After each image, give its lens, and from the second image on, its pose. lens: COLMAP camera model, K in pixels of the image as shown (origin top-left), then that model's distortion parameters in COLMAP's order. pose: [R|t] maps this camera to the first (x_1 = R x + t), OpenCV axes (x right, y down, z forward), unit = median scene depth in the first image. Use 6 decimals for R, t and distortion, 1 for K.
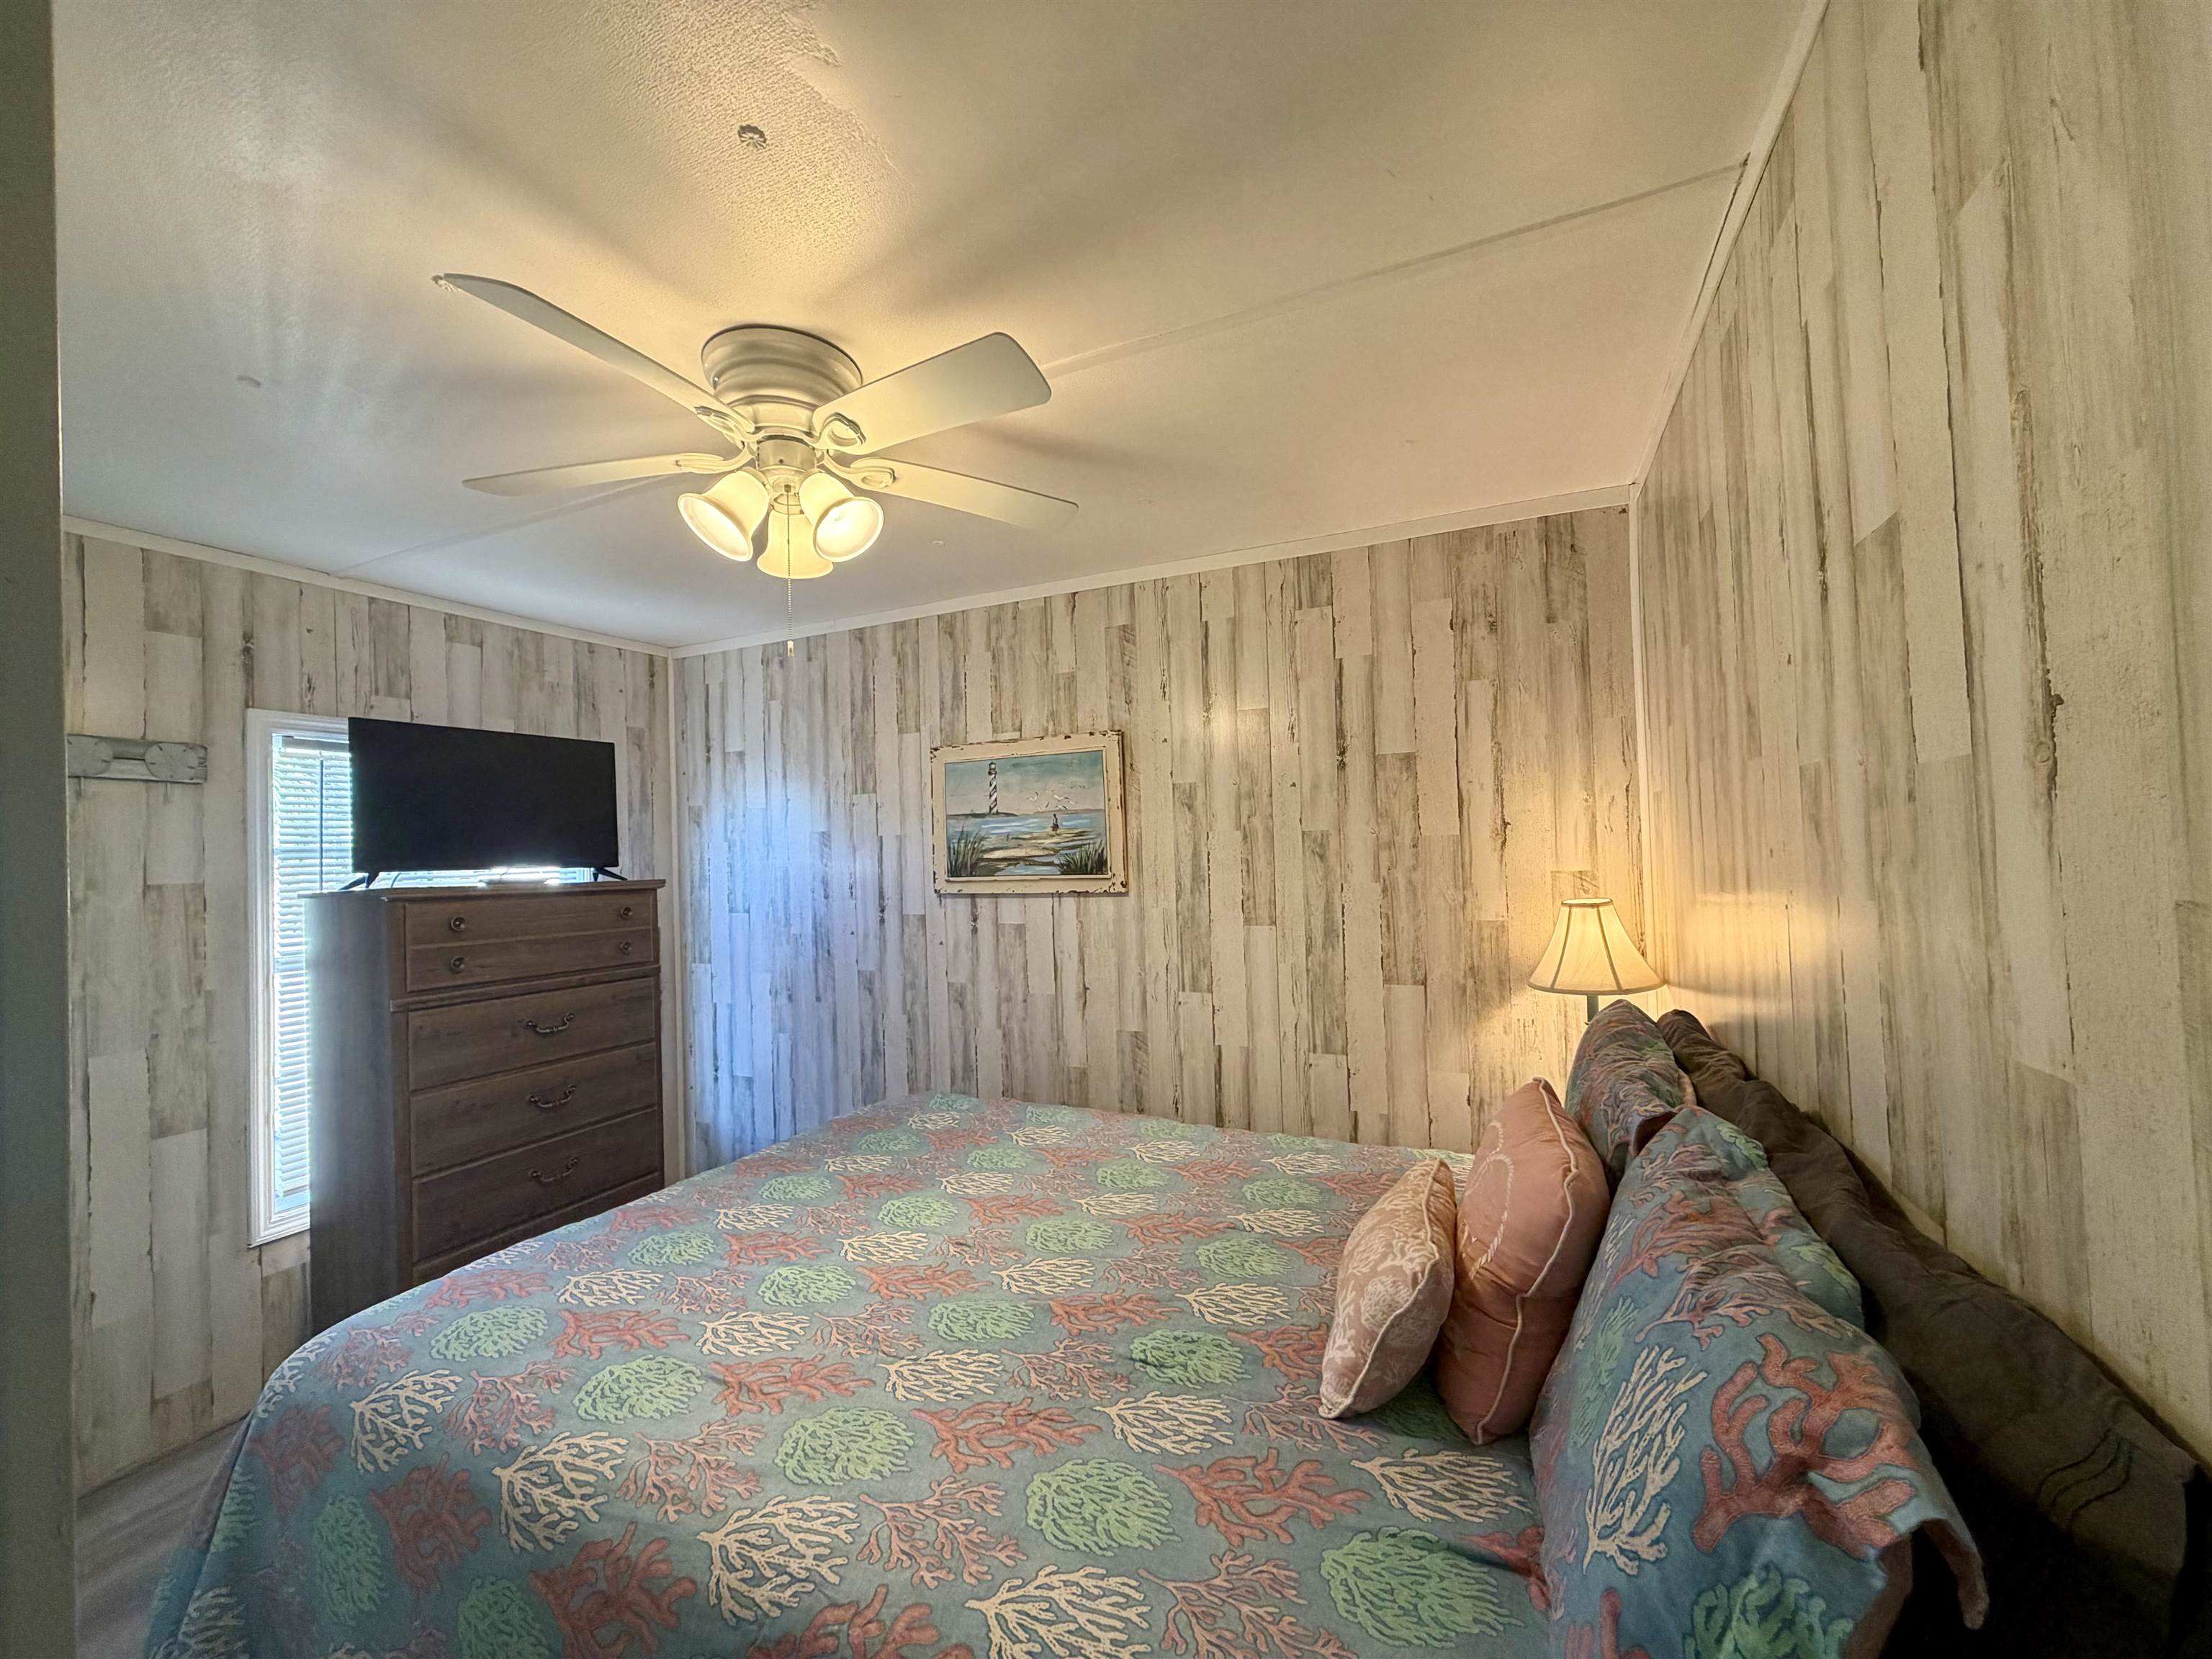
lens RADIAL K [[883.0, 0, 1098.4], [0, 883.0, 831.1], [0, 0, 1]] dist [0.001915, 0.000233]
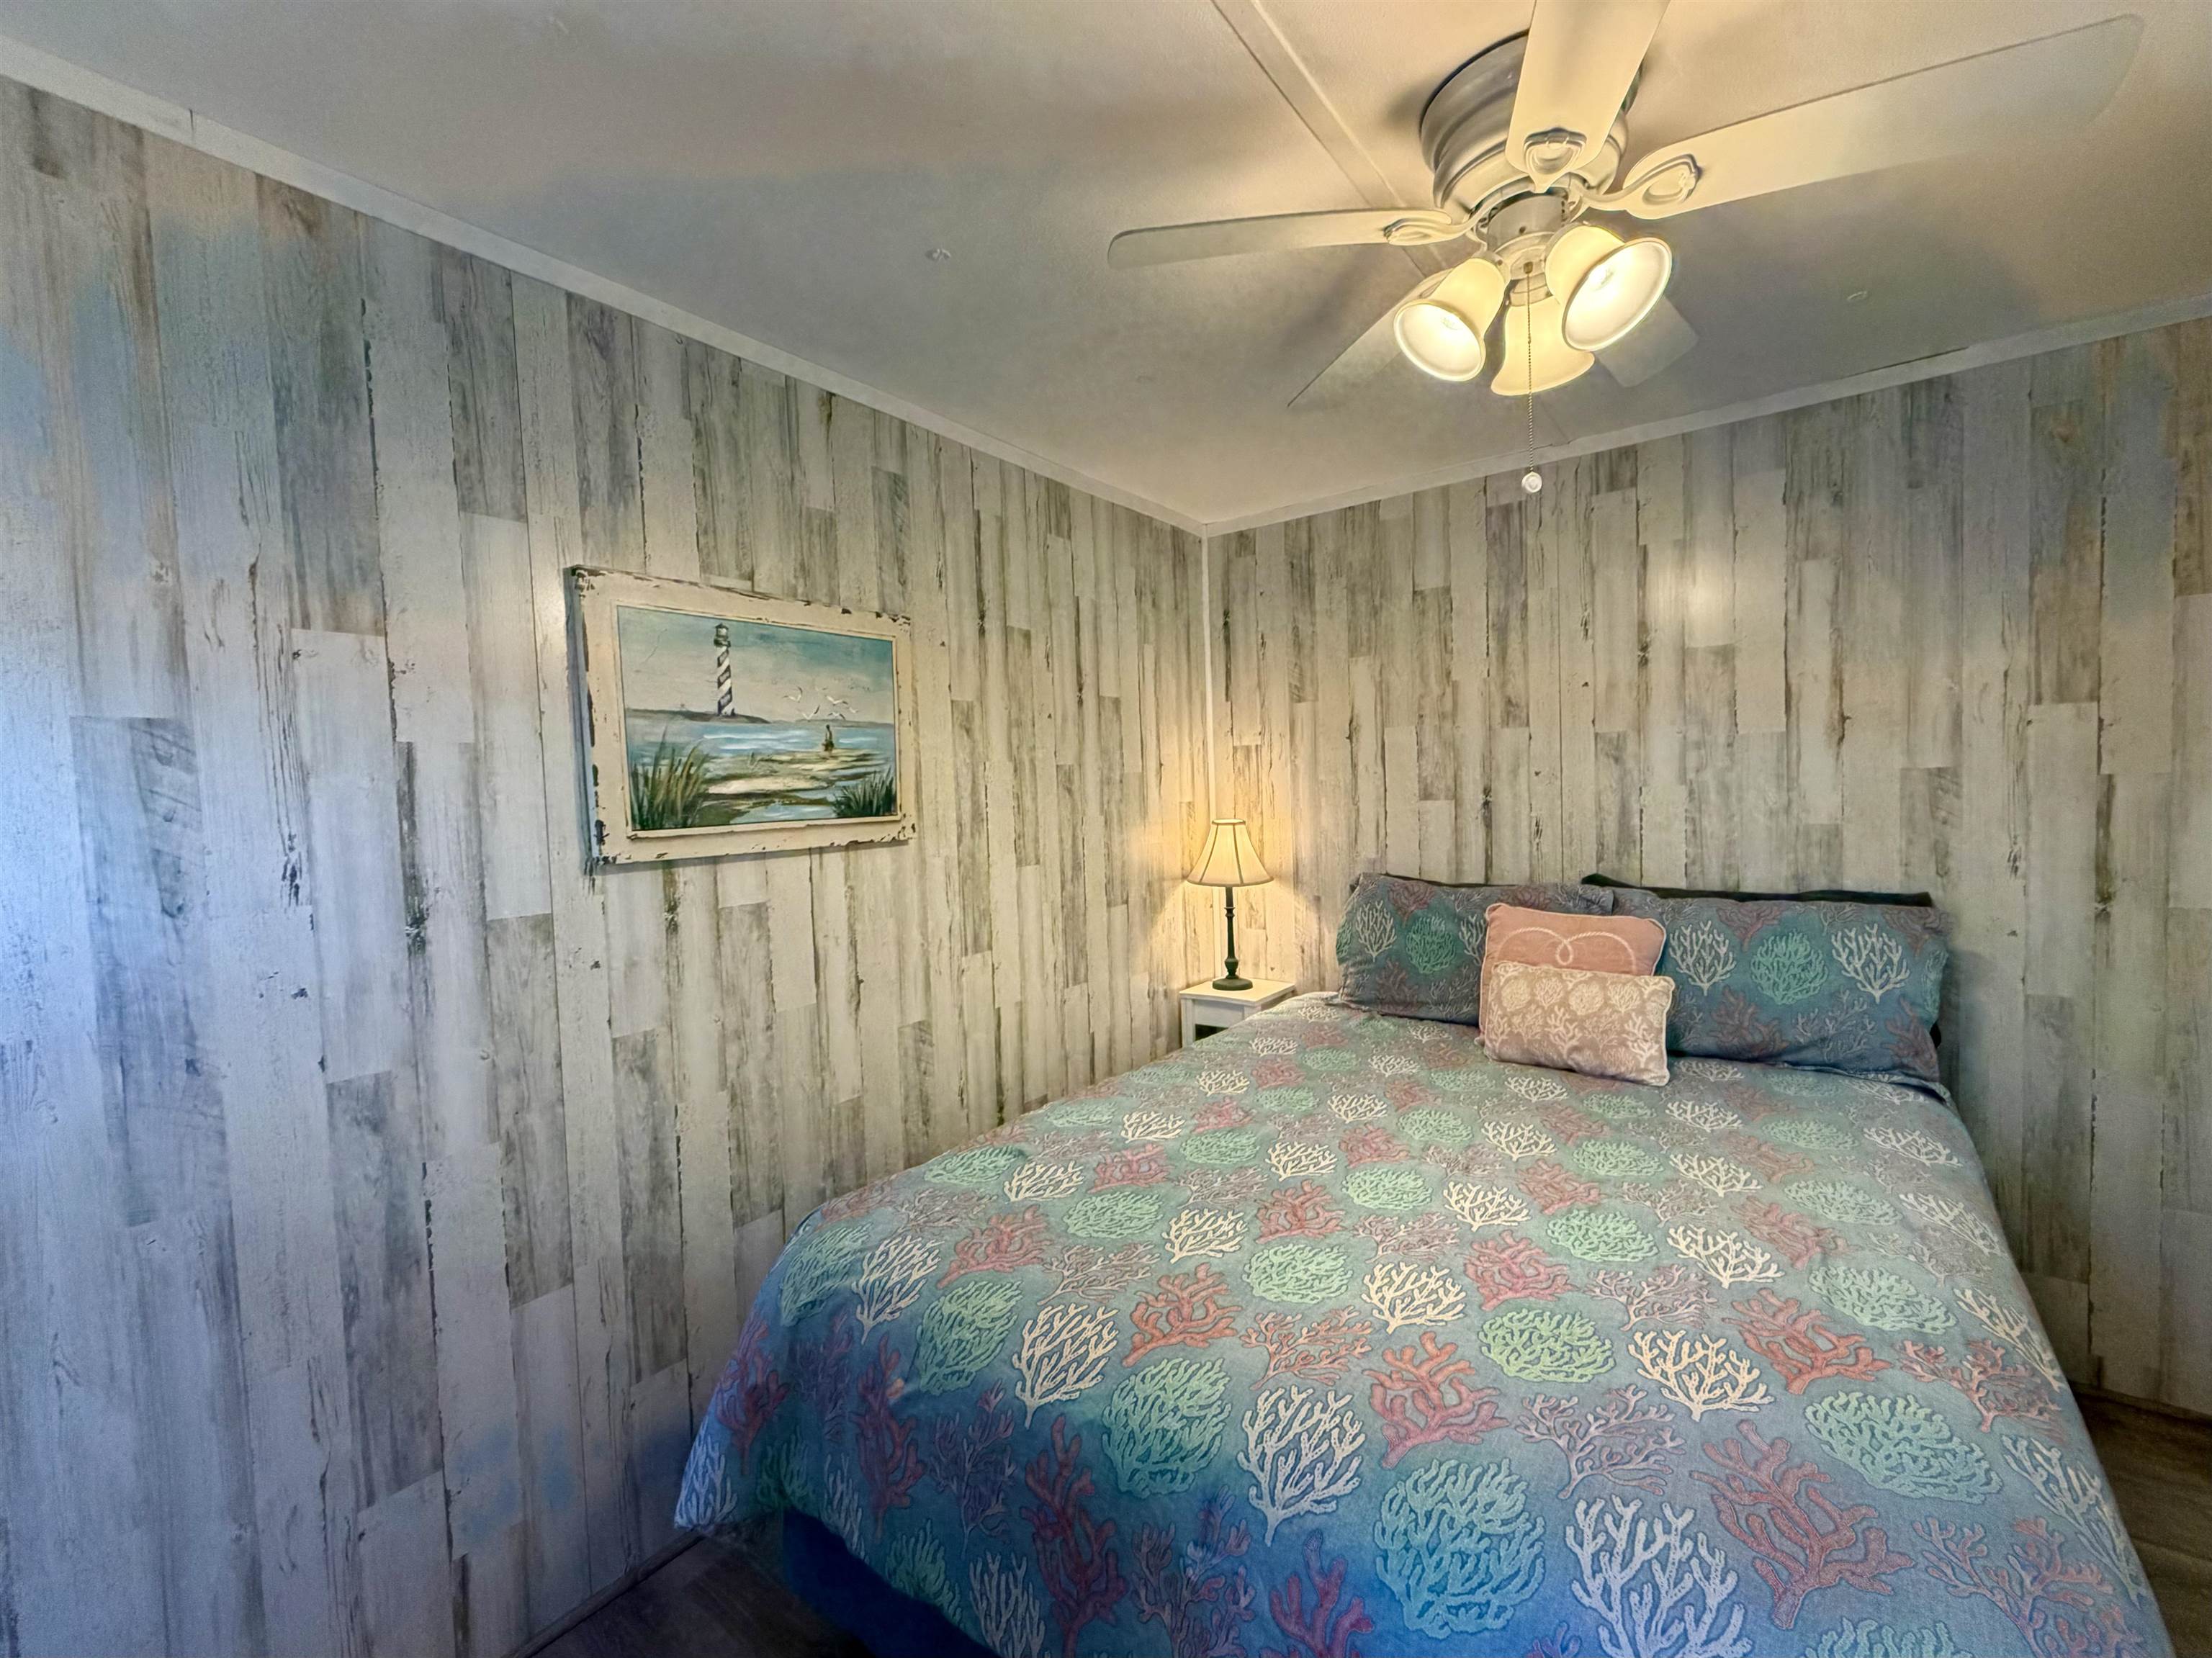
lens RADIAL K [[907.0, 0, 1108.3], [0, 907.0, 837.1], [0, 0, 1]] dist [-0.000608, 0.000071]
pose [[0.217224, -0.032383, 0.975584, -0.653062], [0.008782, 0.999474, 0.031221, 0.043608], [-0.976082, 0.001785, 0.217394, 0.646188]]
